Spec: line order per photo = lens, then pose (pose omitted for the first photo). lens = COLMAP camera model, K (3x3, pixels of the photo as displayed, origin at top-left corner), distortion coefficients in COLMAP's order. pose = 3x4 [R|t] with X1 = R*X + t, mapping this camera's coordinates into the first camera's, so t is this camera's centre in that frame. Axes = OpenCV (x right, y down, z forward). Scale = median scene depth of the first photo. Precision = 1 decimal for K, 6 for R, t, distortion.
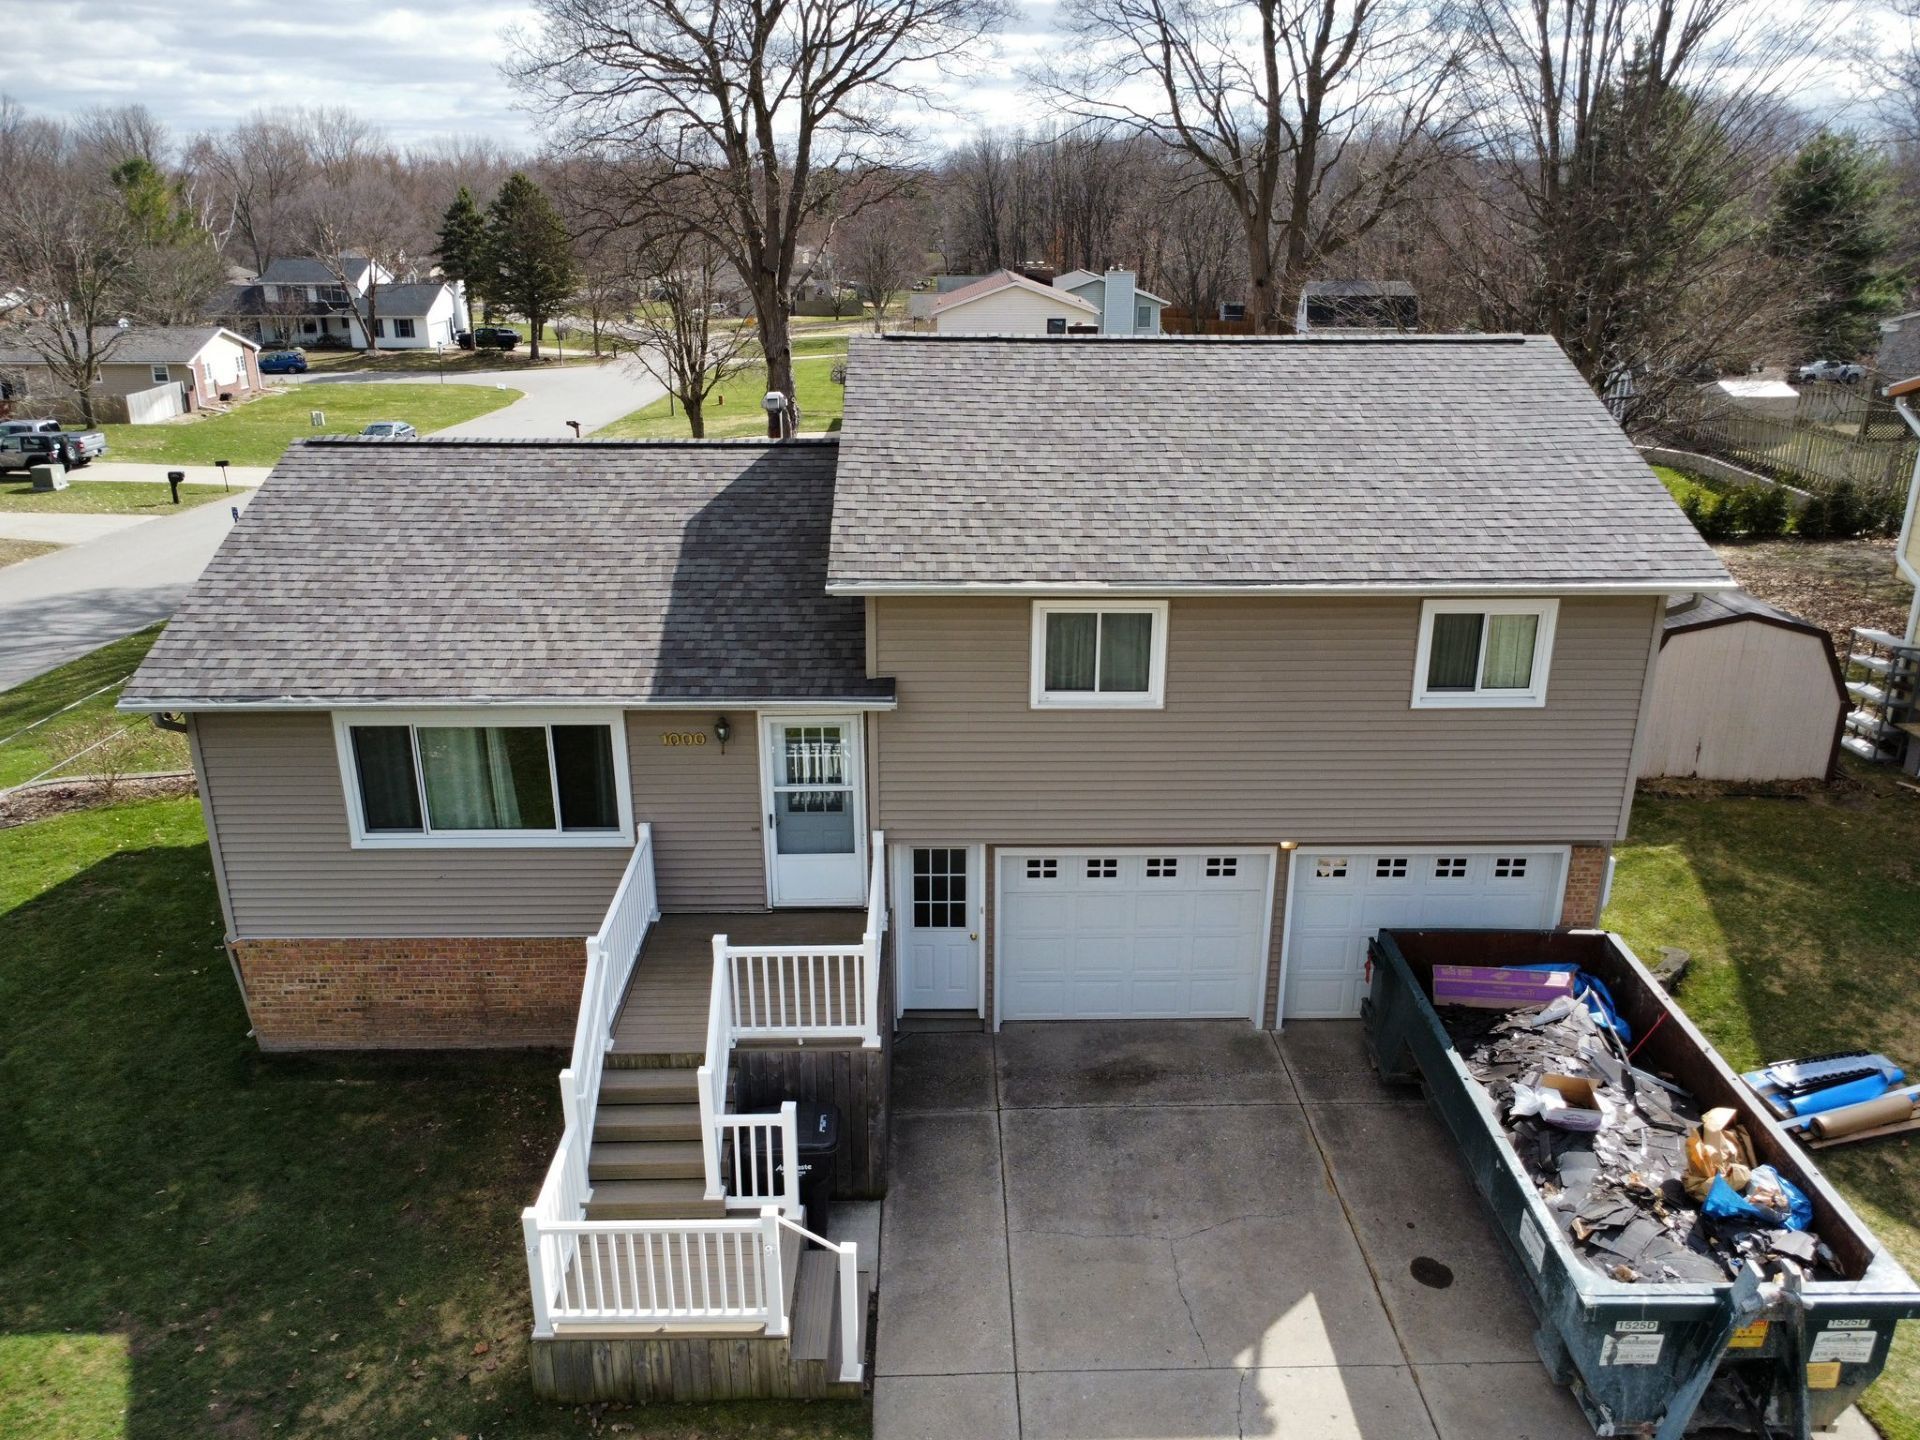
lens RADIAL K [[1445.0, 0, 960.0], [0, 1445.0, 720.0], [0, 0, 1]] dist [-0.000600, 0.002628]
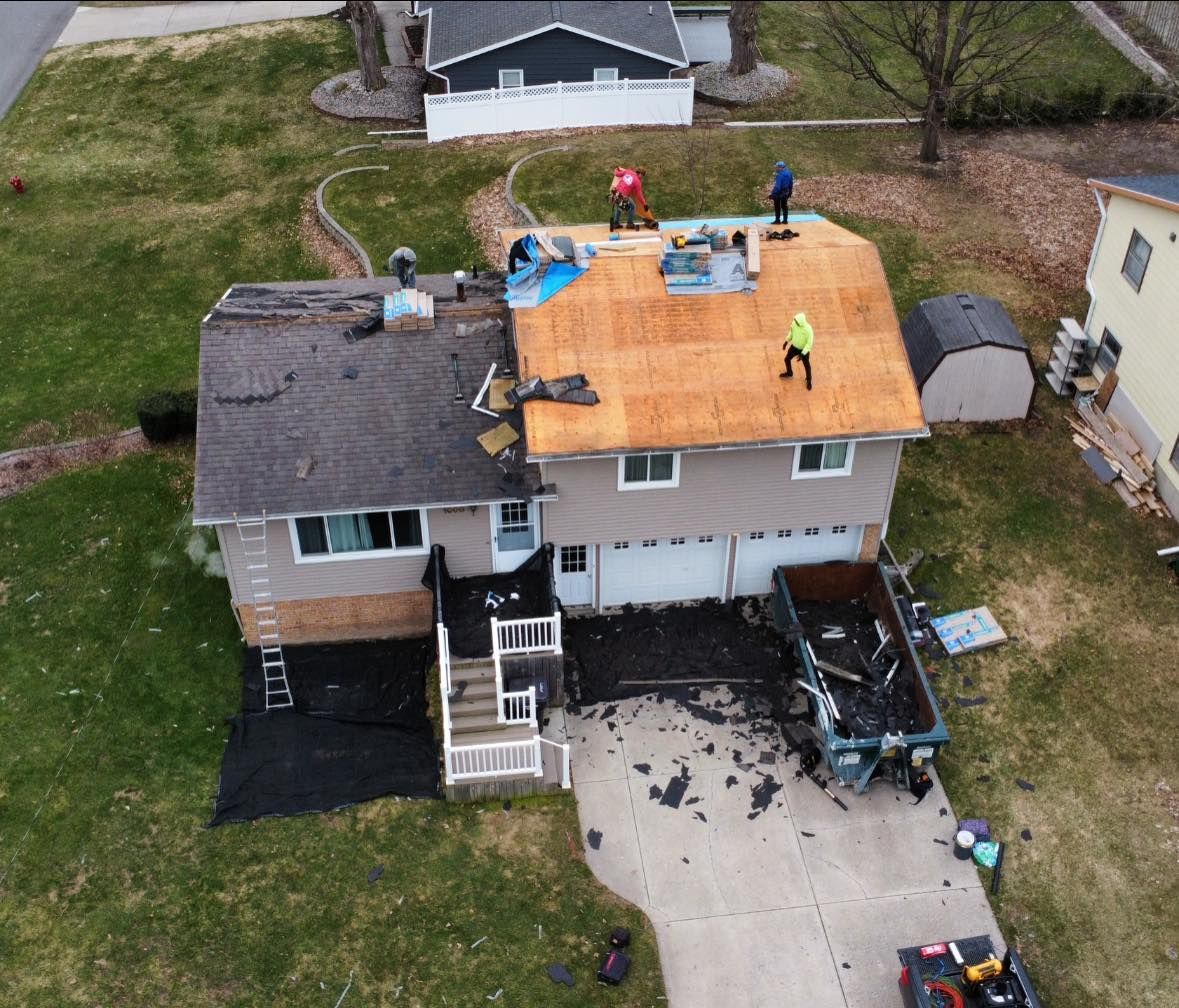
lens RADIAL K [[1357.9, 0, 620.5], [0, 1357.9, 504.2], [0, 0, 1]] dist [-0.008399, 0.022872]
pose [[0.992882, -0.061225, 0.102159, -0.154994], [0.023231, 0.940835, 0.338068, -0.672251], [-0.116813, -0.333288, 0.935561, -0.899064]]
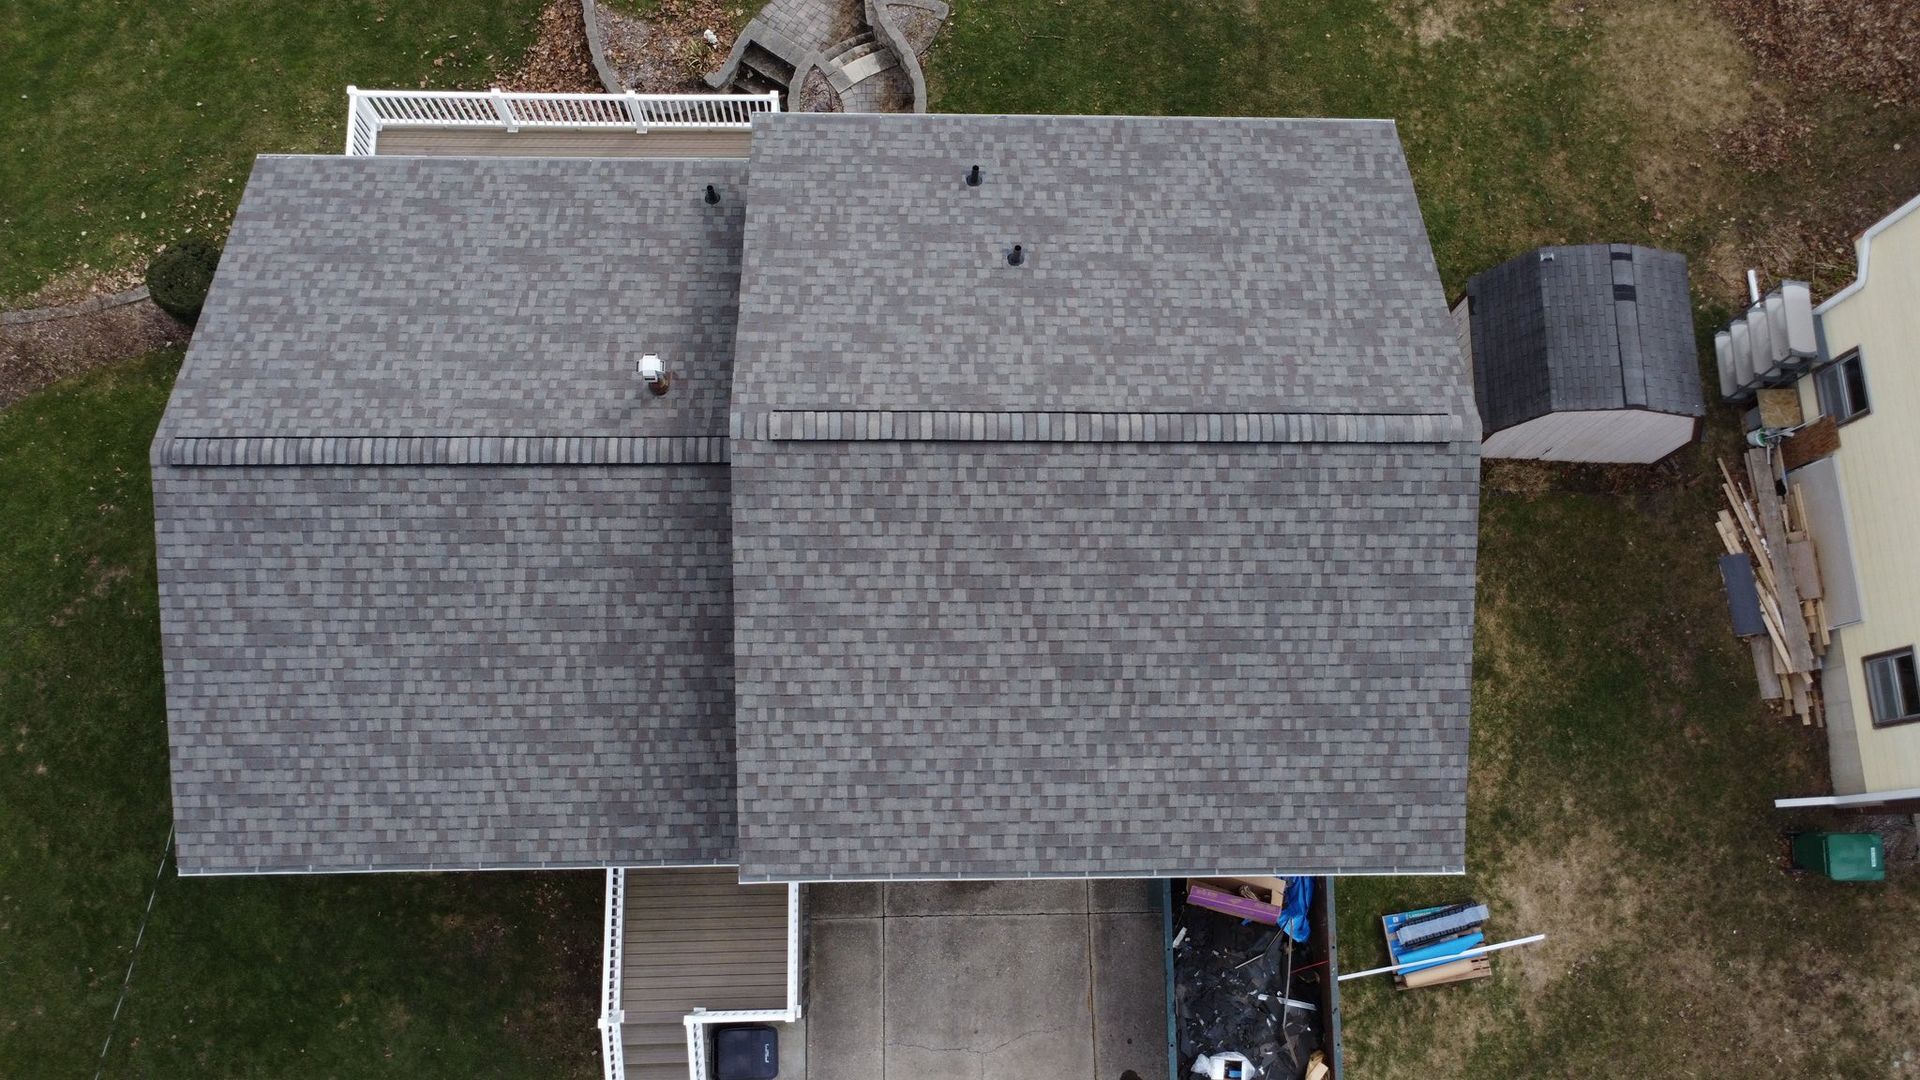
lens RADIAL K [[1444.5, 0, 960.0], [0, 1444.5, 540.0], [0, 0, 1]] dist [-0.000062, -0.003277]
pose [[0.998924, 0.010928, 0.045081, 0.034827], [-0.043605, 0.552706, 0.832235, -1.200158], [-0.015822, -0.833304, 0.552588, 0.516287]]
